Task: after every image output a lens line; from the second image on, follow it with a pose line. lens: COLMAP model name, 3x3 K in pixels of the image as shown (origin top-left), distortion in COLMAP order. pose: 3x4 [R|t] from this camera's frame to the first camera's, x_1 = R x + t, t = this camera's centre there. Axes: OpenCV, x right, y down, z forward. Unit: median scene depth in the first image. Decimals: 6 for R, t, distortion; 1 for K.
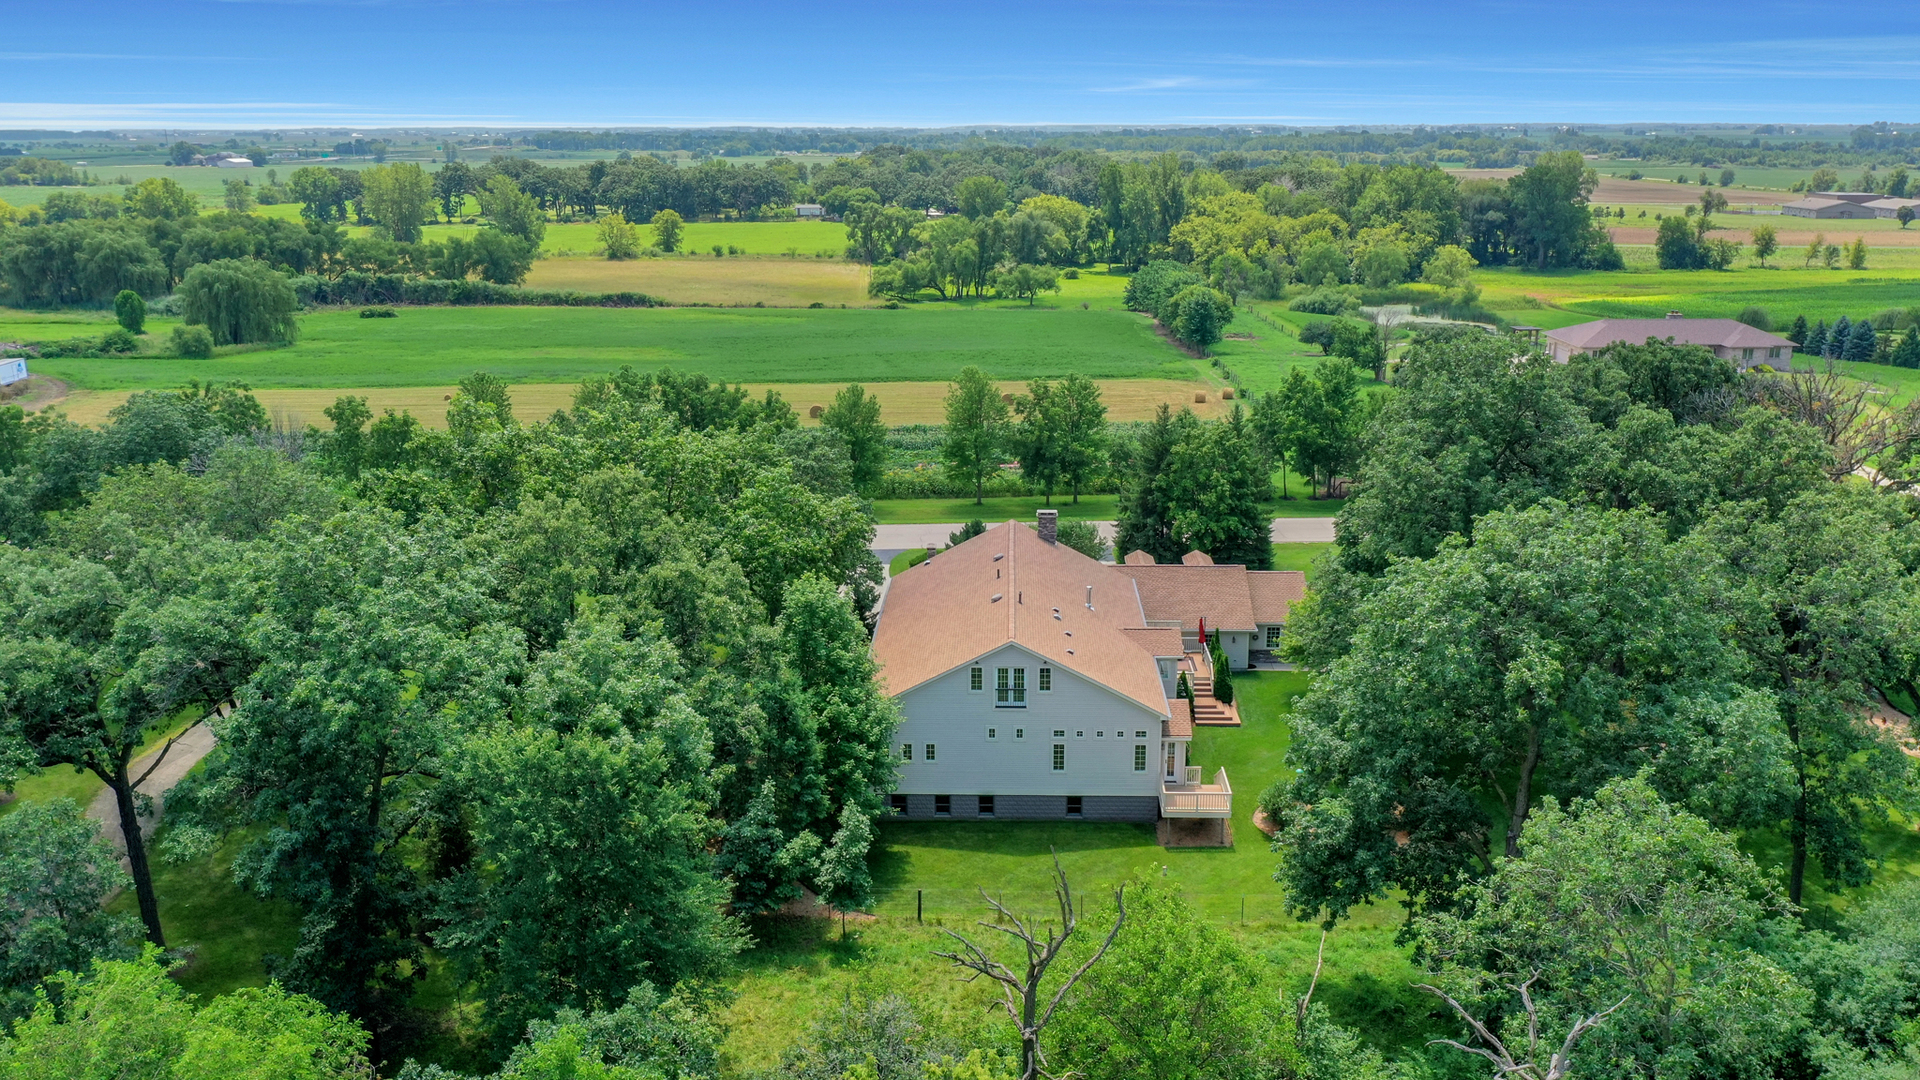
lens RADIAL K [[1525.4, 0, 960.0], [0, 1525.4, 540.0], [0, 0, 1]] dist [-0.006138, -0.002684]
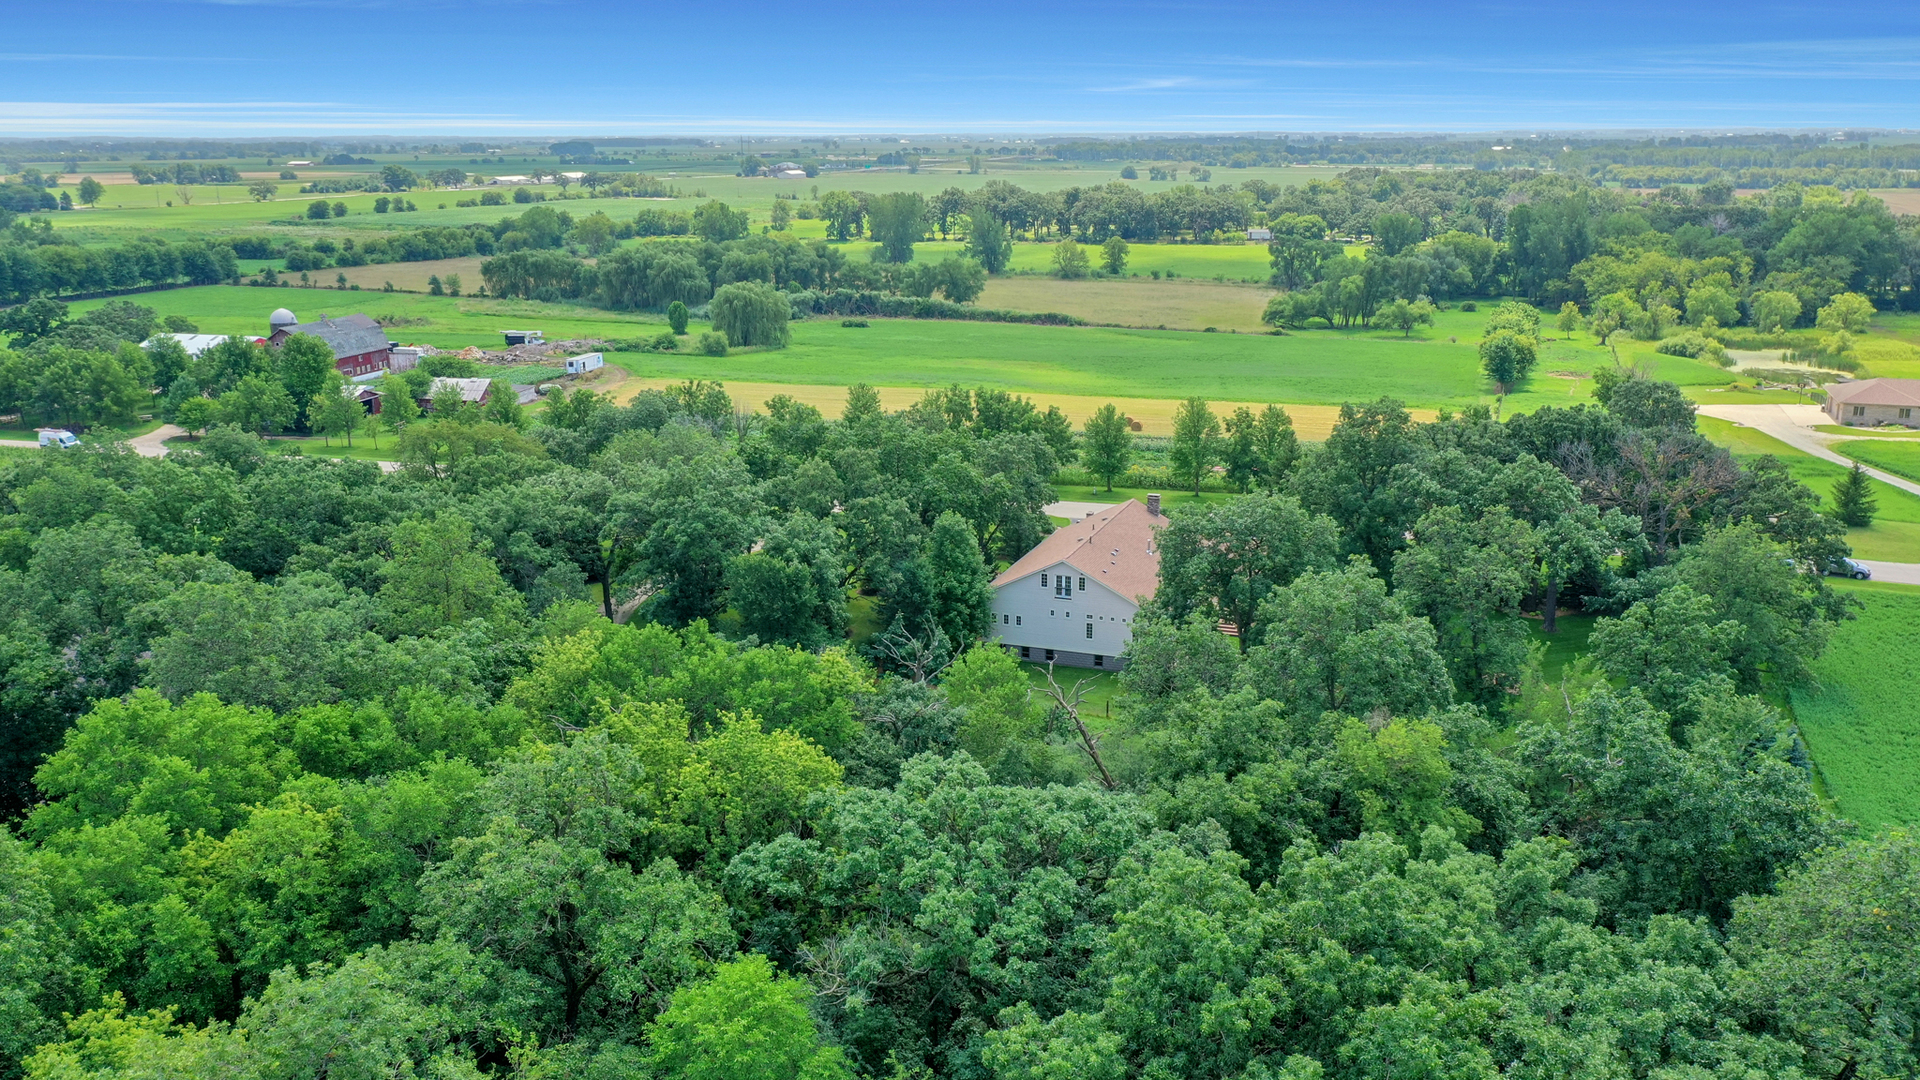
lens RADIAL K [[1513.2, 0, 952.8], [0, 1513.2, 528.4], [0, 0, 1]] dist [-0.008768, 0.001191]
pose [[0.944392, 0.079157, -0.319151, 0.101188], [-0.081926, 0.996627, 0.004762, 0.007057], [0.318452, 0.021650, 0.947692, -0.148657]]
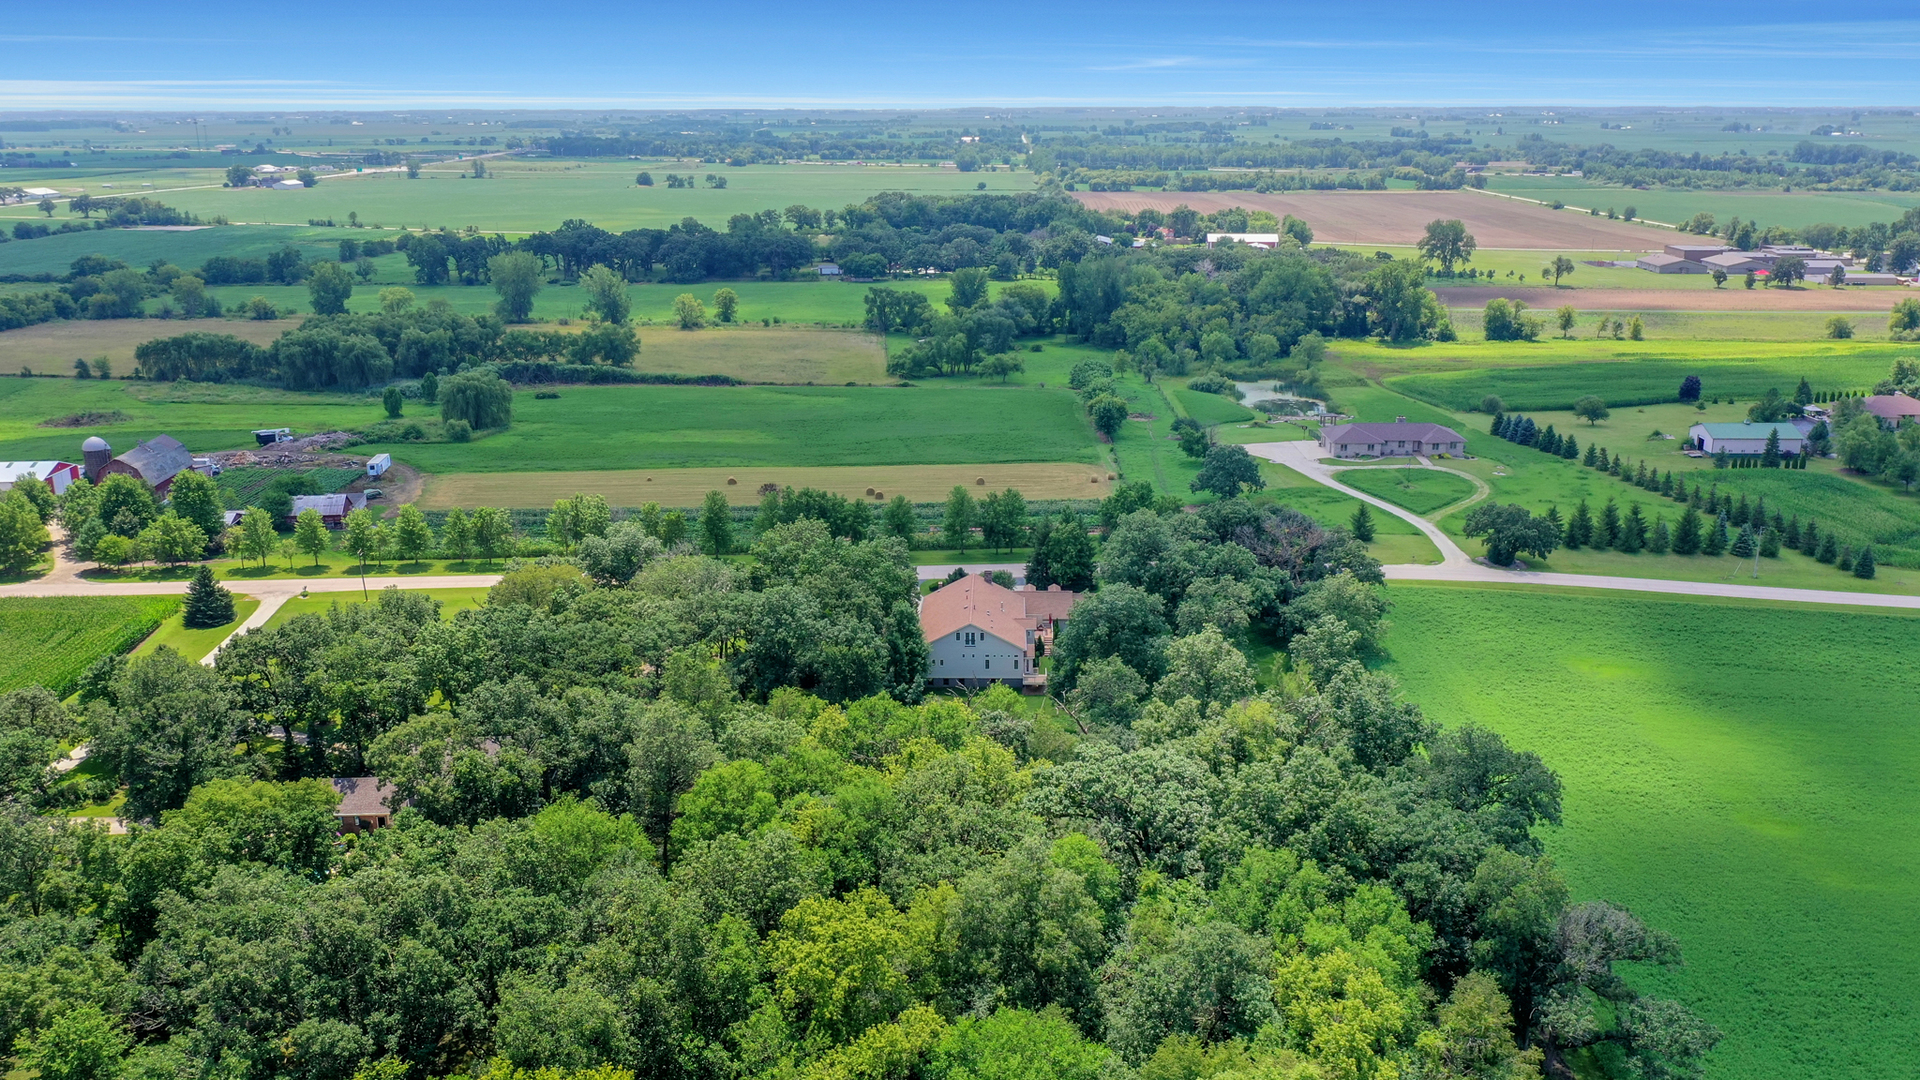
lens RADIAL K [[1513.2, 0, 952.8], [0, 1513.2, 528.4], [0, 0, 1]] dist [-0.008768, 0.001191]
pose [[0.999999, -0.000911, -0.000518, 0.000552], [0.000913, 0.999992, 0.003778, -0.026603], [0.000515, -0.003778, 0.999993, -0.398929]]
